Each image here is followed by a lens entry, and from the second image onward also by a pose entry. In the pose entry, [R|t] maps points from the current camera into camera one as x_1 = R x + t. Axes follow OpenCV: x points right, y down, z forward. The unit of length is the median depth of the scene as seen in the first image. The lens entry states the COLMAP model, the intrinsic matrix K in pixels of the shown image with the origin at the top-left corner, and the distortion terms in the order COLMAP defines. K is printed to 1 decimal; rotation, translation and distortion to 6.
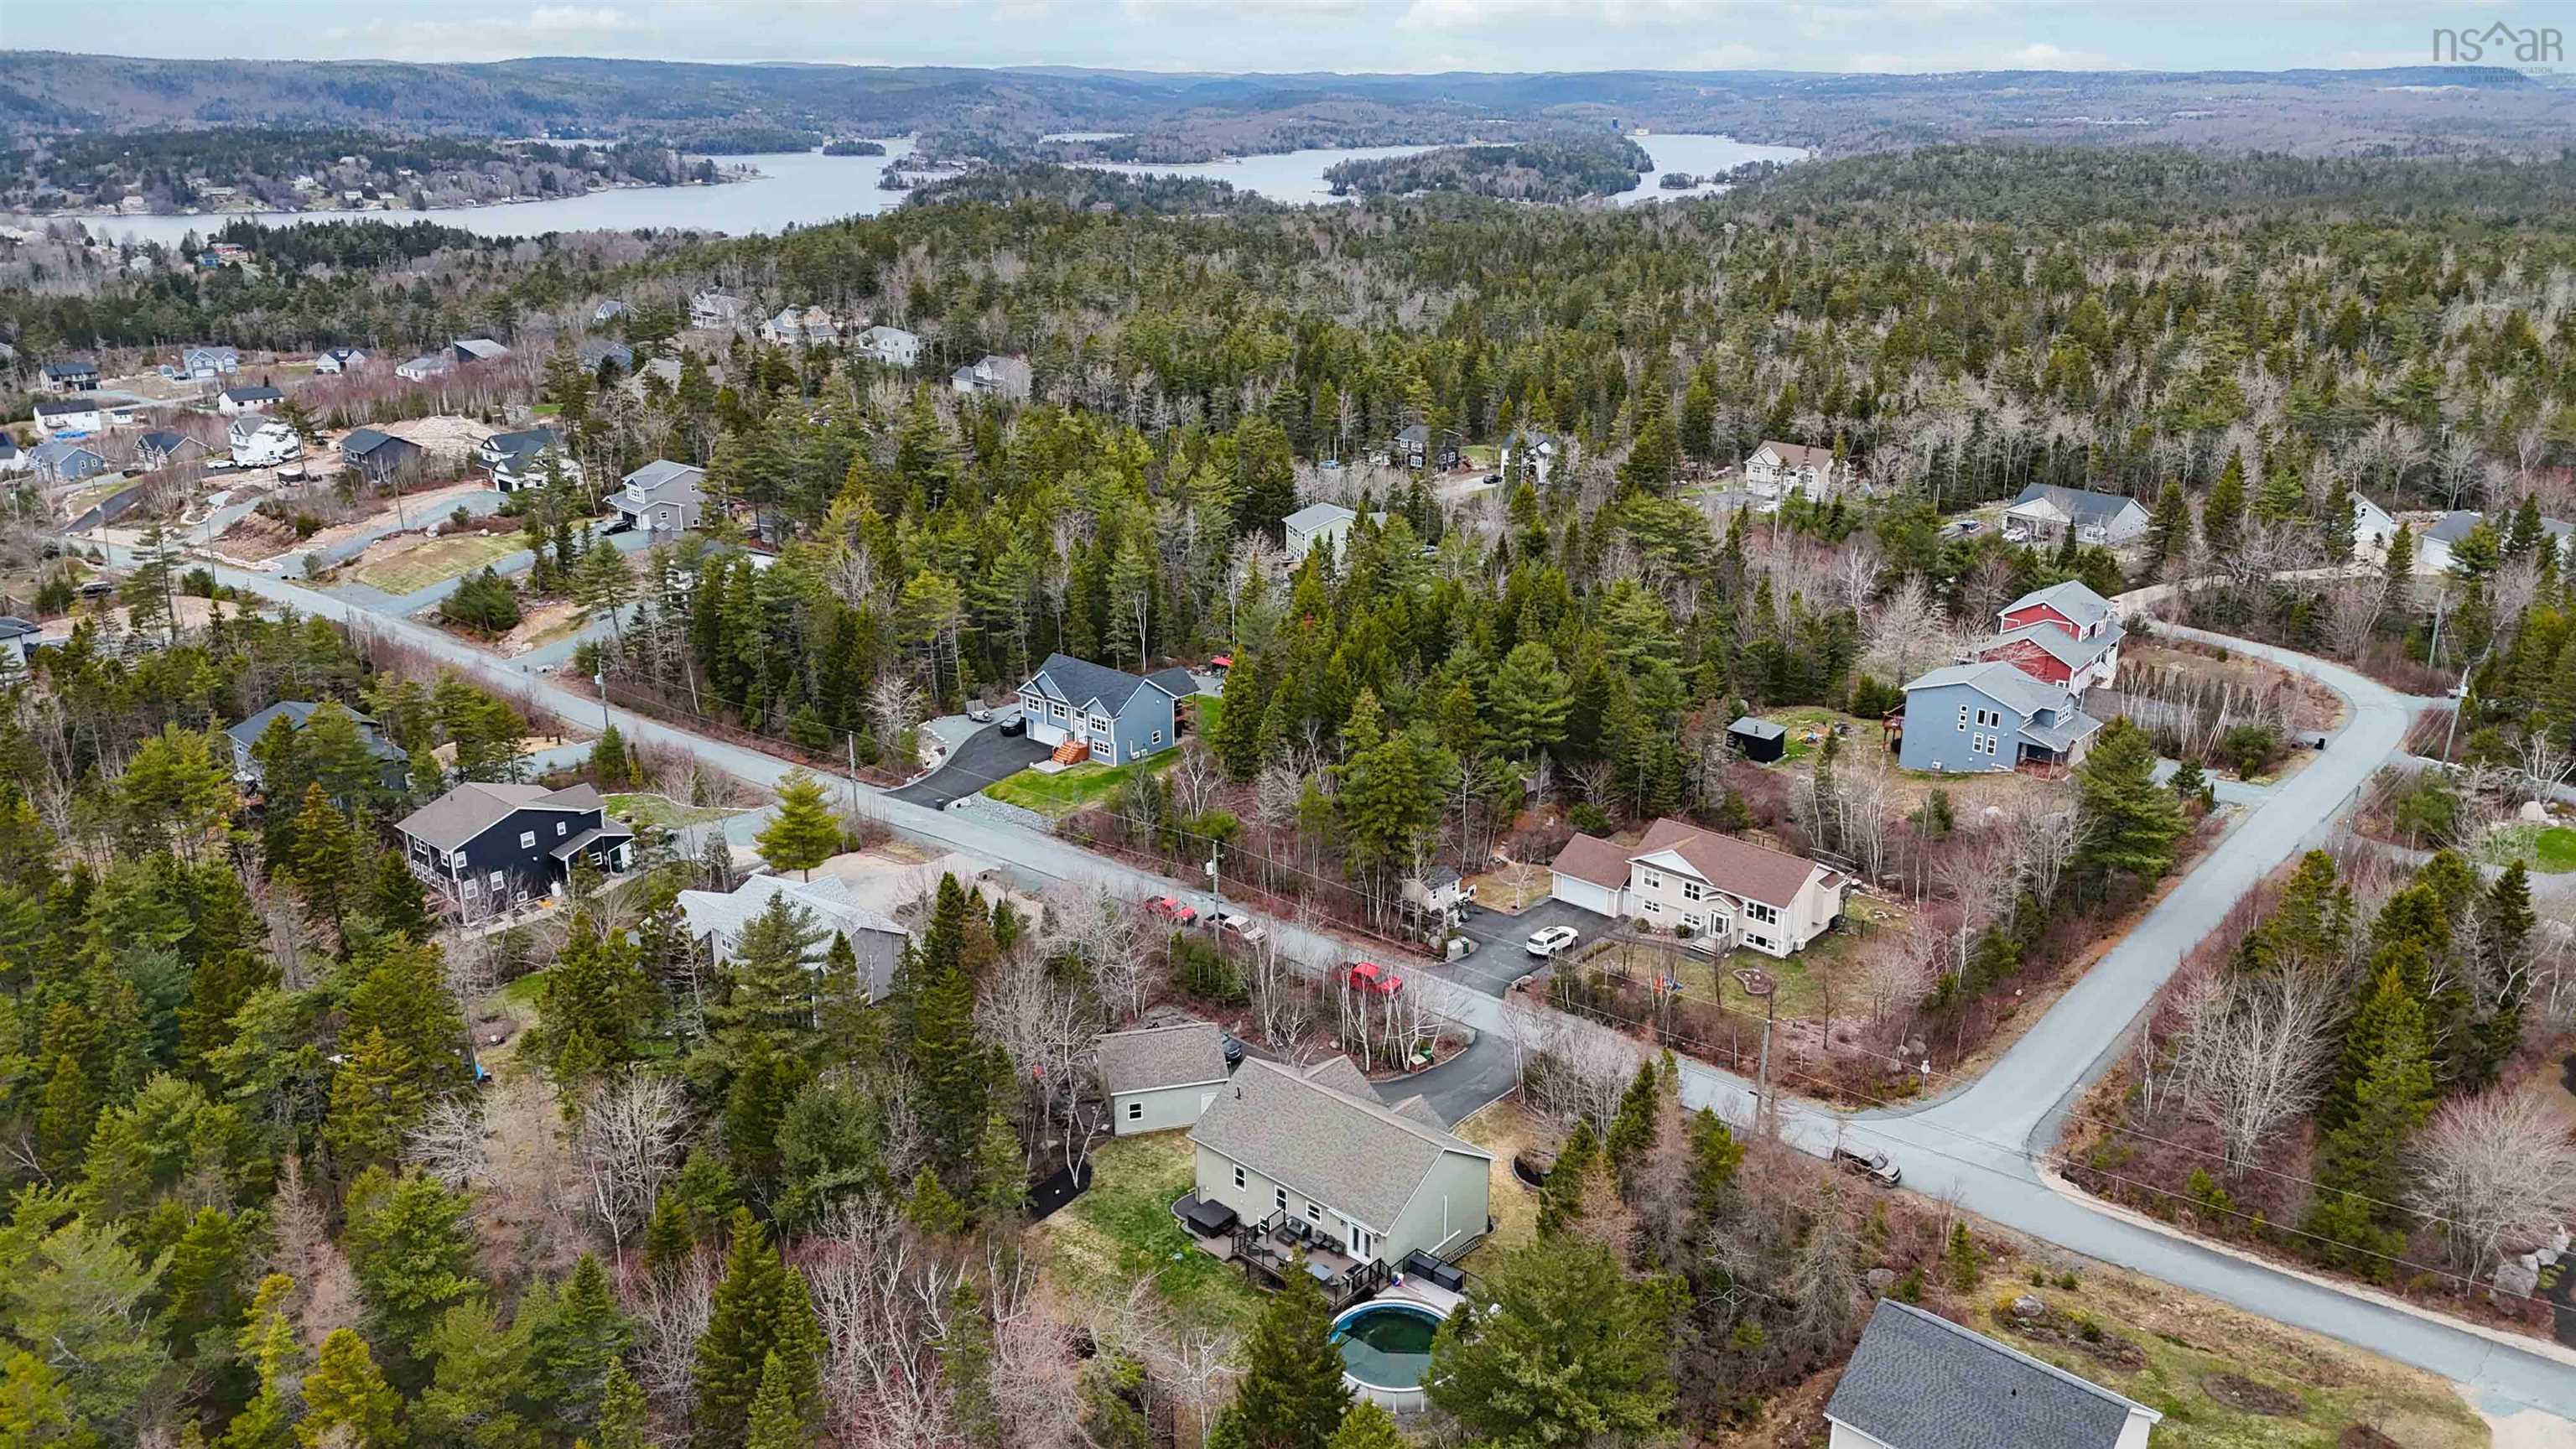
lens RADIAL K [[1885.7, 0, 1296.5], [0, 1885.7, 719.9], [0, 0, 1]] dist [0.126999, -0.163045]
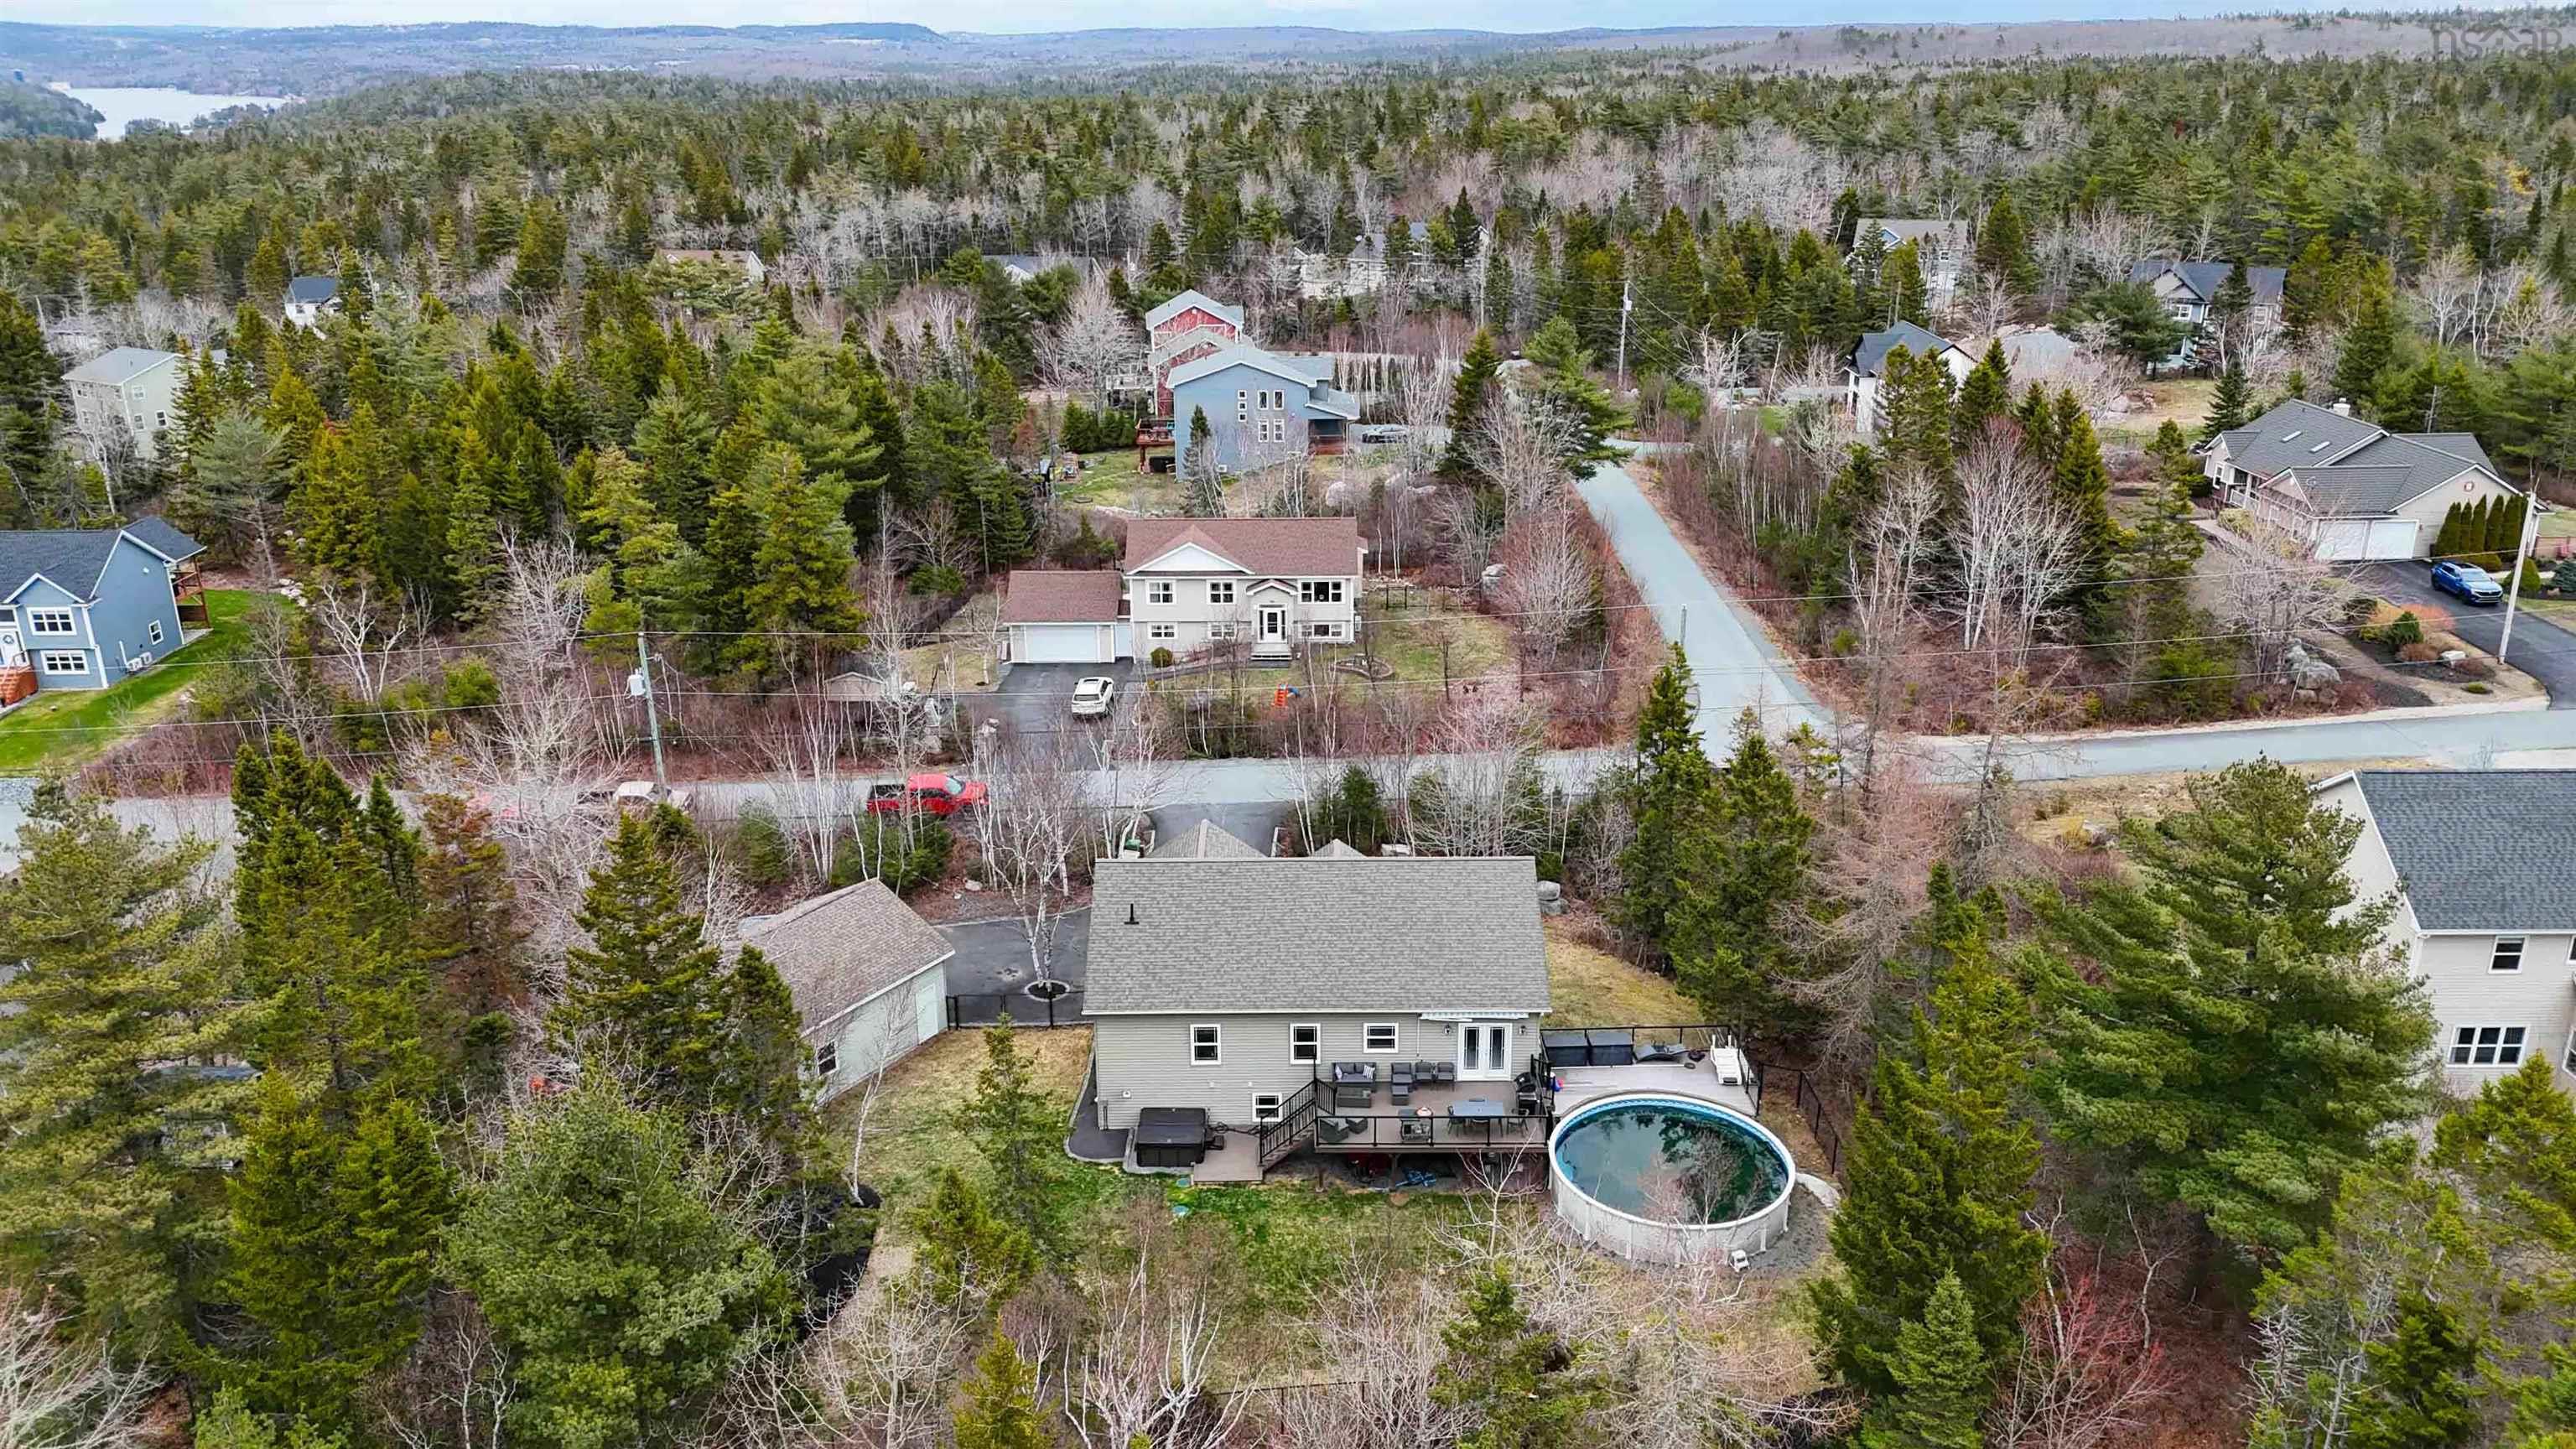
lens RADIAL K [[1885.7, 0, 1296.5], [0, 1885.7, 719.9], [0, 0, 1]] dist [0.126999, -0.163045]
pose [[0.745658, -0.231533, 0.624809, -0.247558], [0.221576, 0.970485, 0.095196, 0.074290], [-0.628409, 0.067459, 0.774952, 0.400095]]
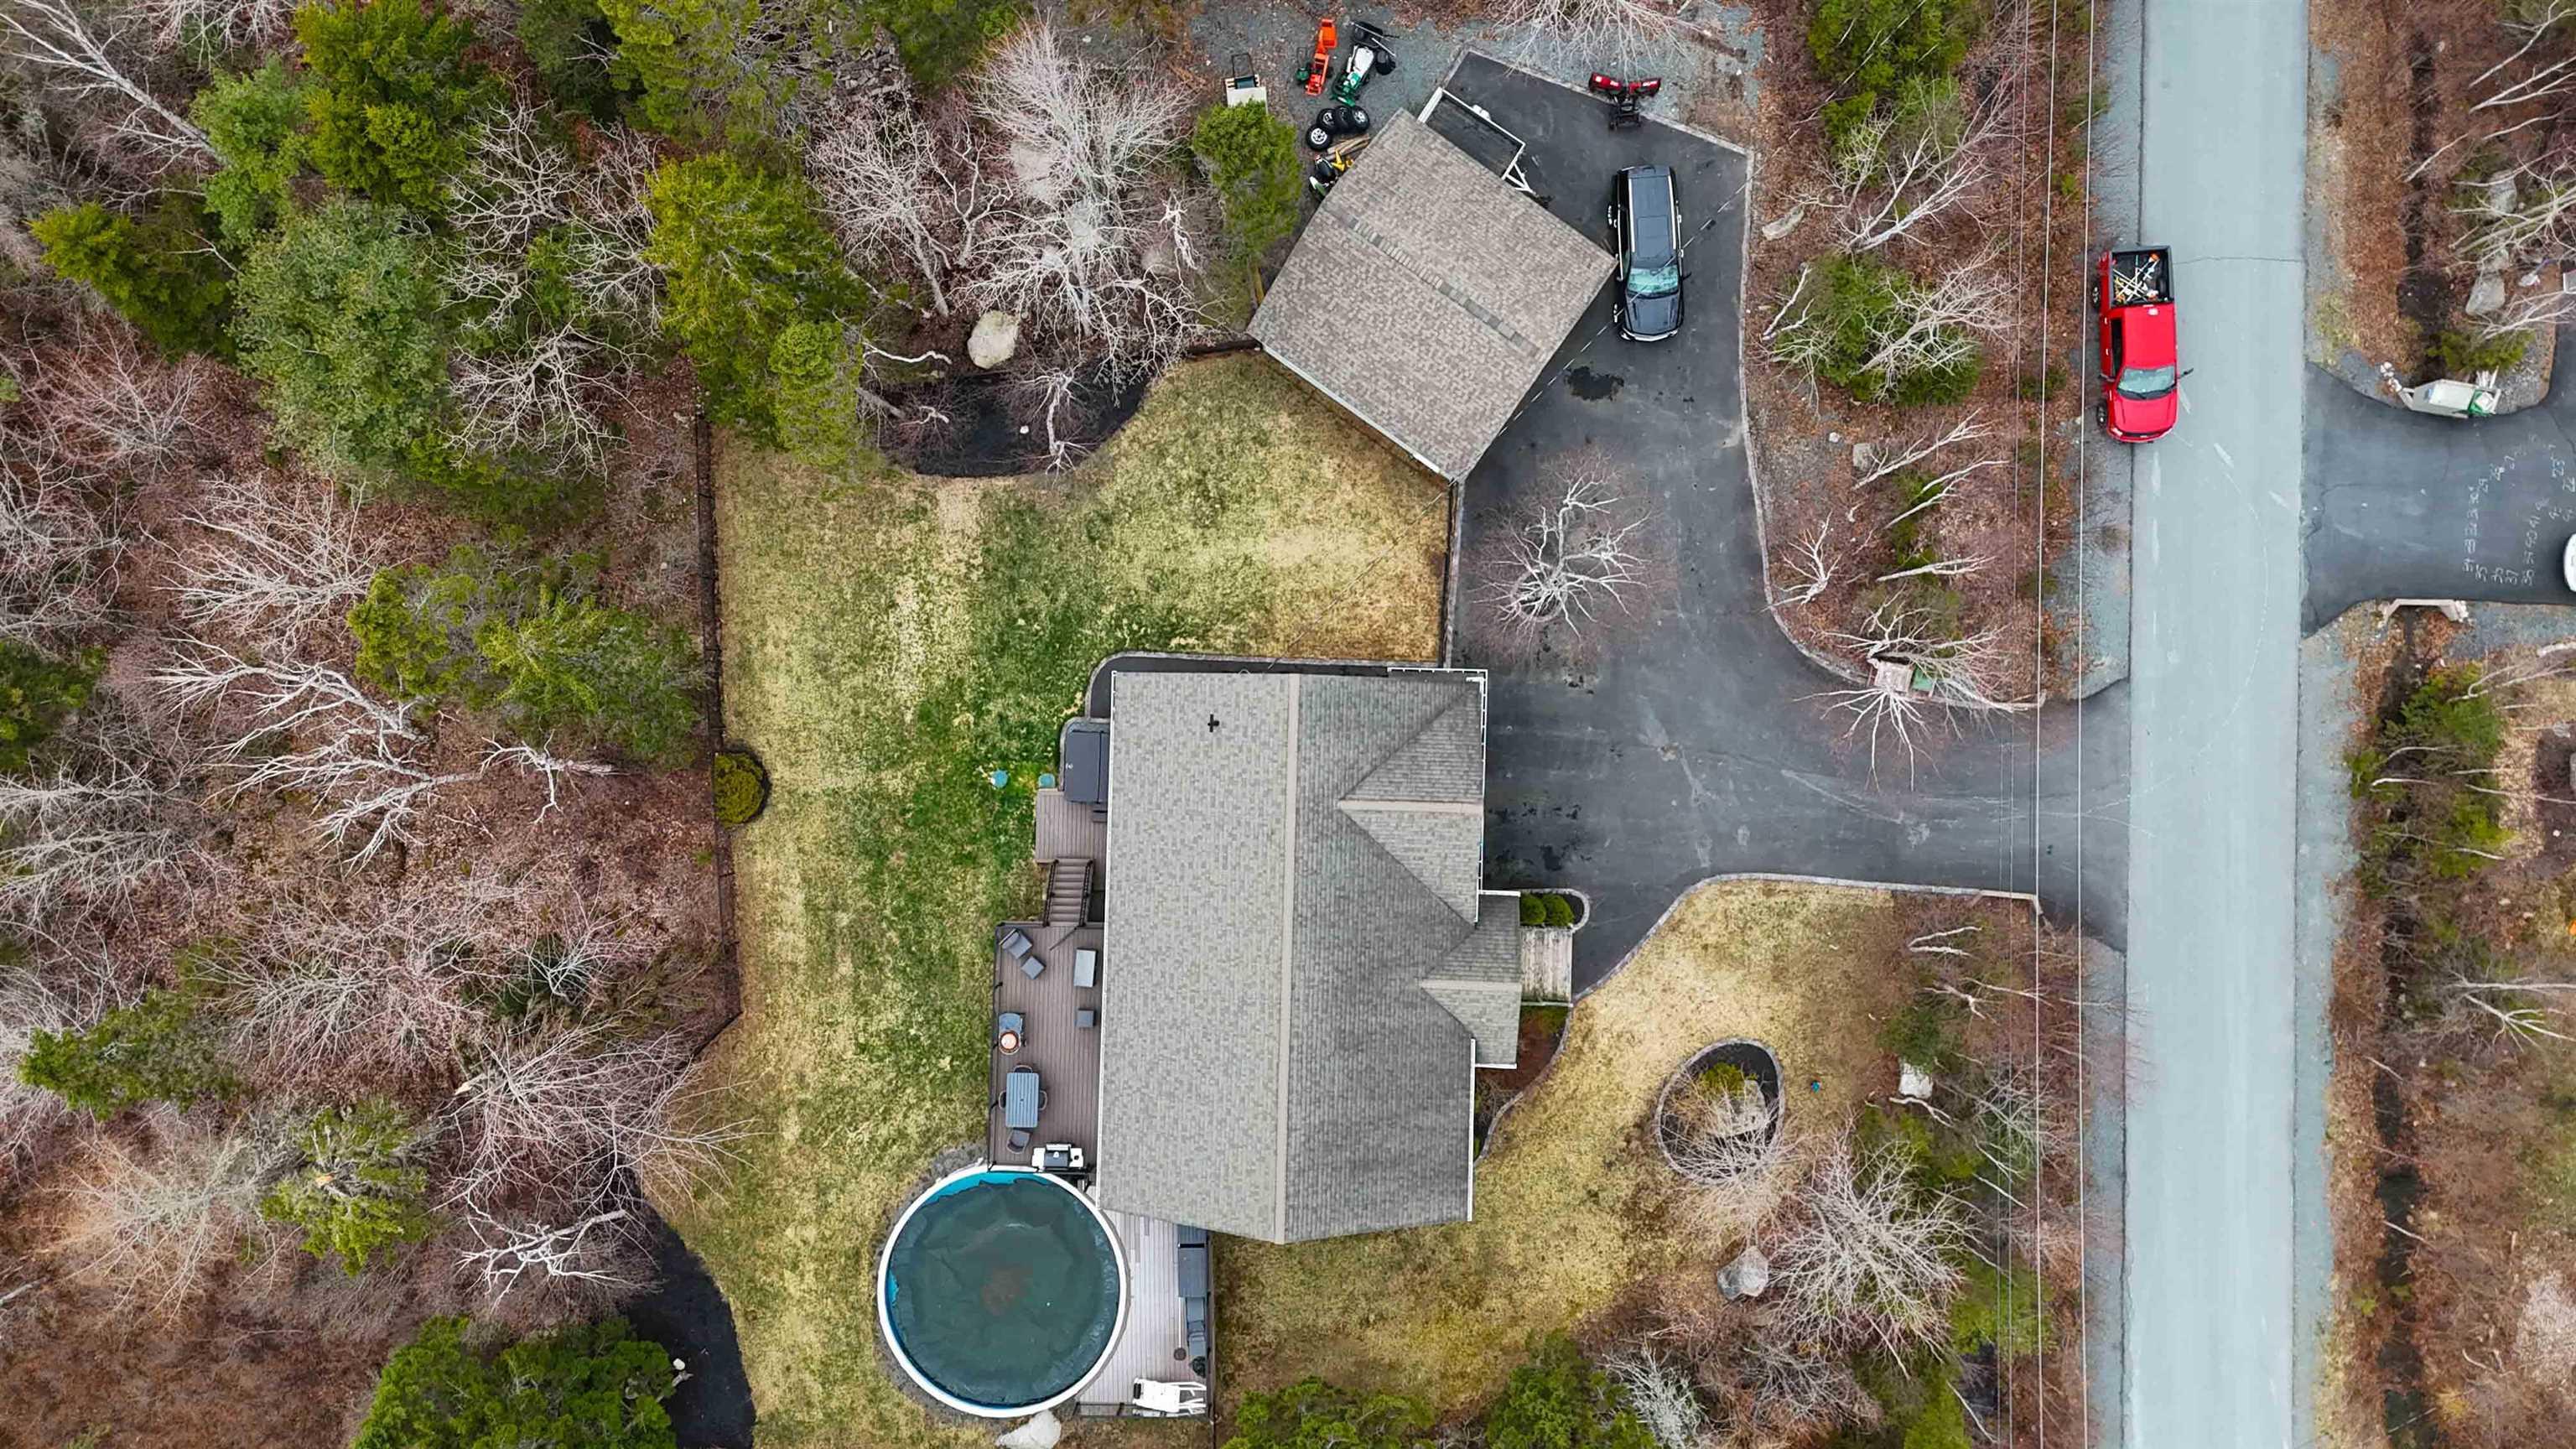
lens RADIAL K [[1882.7, 0, 1289.0], [0, 1882.7, 713.5], [0, 0, 1]] dist [0.087472, -0.079753]
pose [[0.645085, 0.763447, -0.031838, -0.004419], [-0.225804, 0.230270, 0.946567, -0.179001], [0.729985, -0.603427, 0.320933, 0.651563]]
